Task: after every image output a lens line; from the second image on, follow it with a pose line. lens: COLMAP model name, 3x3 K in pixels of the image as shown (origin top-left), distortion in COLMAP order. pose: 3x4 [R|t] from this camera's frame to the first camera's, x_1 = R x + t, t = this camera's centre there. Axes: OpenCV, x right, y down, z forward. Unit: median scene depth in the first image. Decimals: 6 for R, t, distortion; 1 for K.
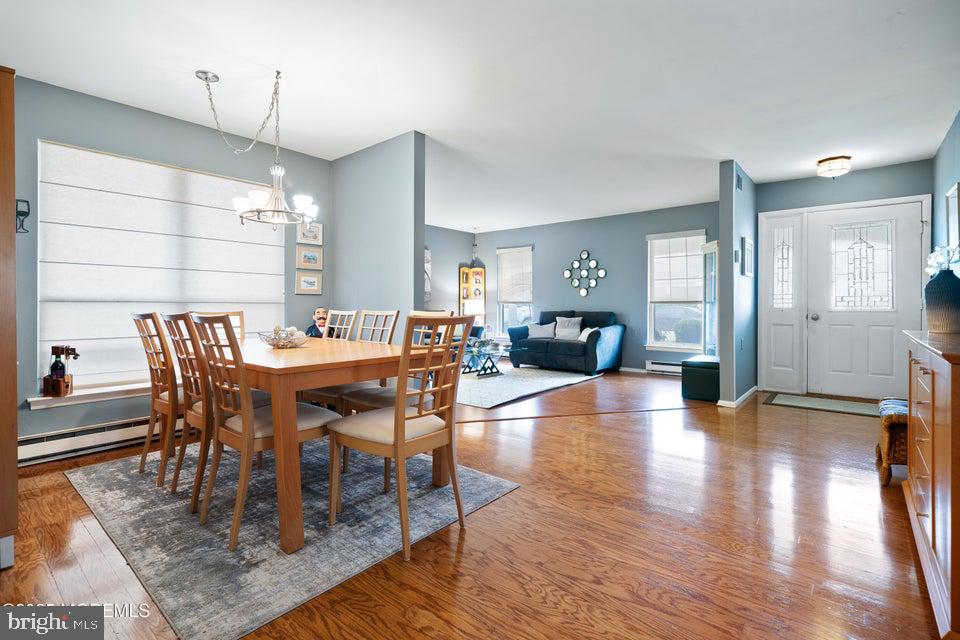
lens RADIAL K [[451.0, 0, 476.2], [0, 451.0, 306.7], [0, 0, 1]] dist [-0.000537, 0.000078]
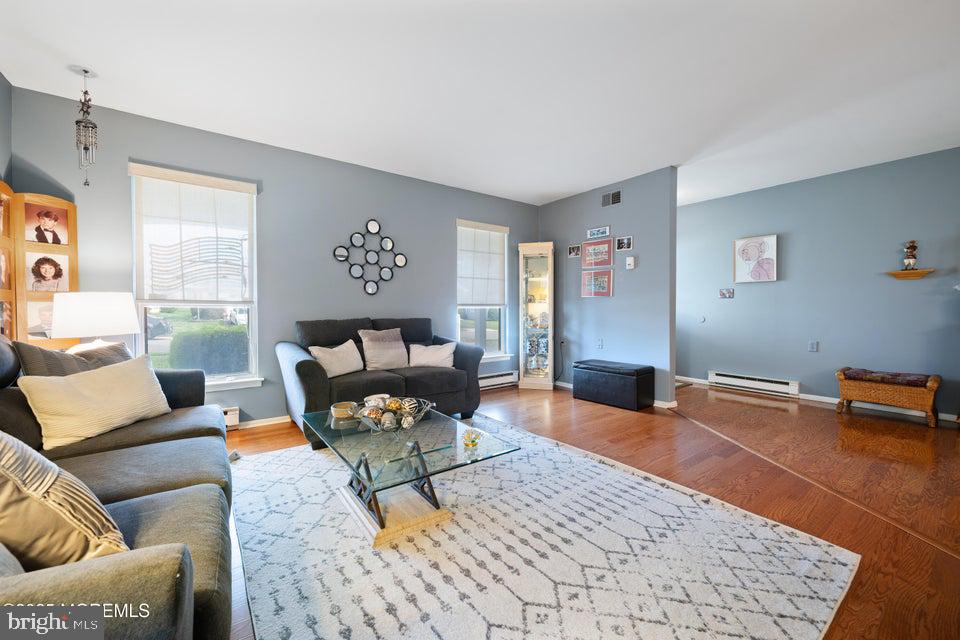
lens RADIAL K [[377.2, 0, 477.1], [0, 377.2, 312.2], [0, 0, 1]] dist [-0.001149, -0.000068]
pose [[0.230813, -0.010382, 0.972943, -0.243675], [0.003370, 0.999946, 0.009870, -0.002909], [-0.972992, 0.001001, 0.230836, 0.789736]]
